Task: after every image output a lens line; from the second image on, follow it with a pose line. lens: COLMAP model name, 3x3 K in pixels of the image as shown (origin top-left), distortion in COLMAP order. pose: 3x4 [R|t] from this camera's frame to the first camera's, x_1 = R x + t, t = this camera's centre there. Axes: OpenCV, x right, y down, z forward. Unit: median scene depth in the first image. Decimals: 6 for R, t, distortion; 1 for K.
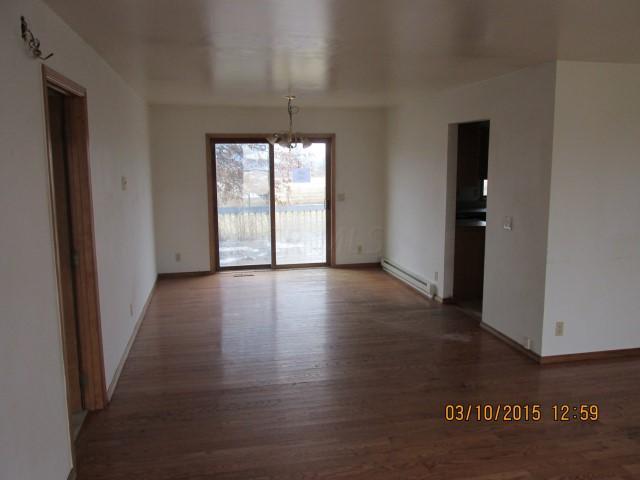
lens RADIAL K [[551.4, 0, 320.0], [0, 551.4, 240.0], [0, 0, 1]] dist [-0.031057, 0.000211]
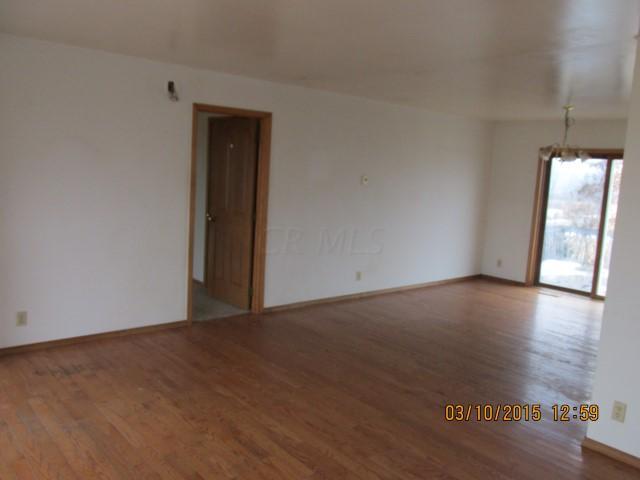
lens RADIAL K [[551.4, 0, 320.0], [0, 551.4, 240.0], [0, 0, 1]] dist [-0.031057, 0.000211]
pose [[0.484290, 0.155586, -0.860963, 0.565044], [-0.191883, 0.978991, 0.068982, -0.021672], [0.853607, 0.131796, 0.503969, 0.190132]]
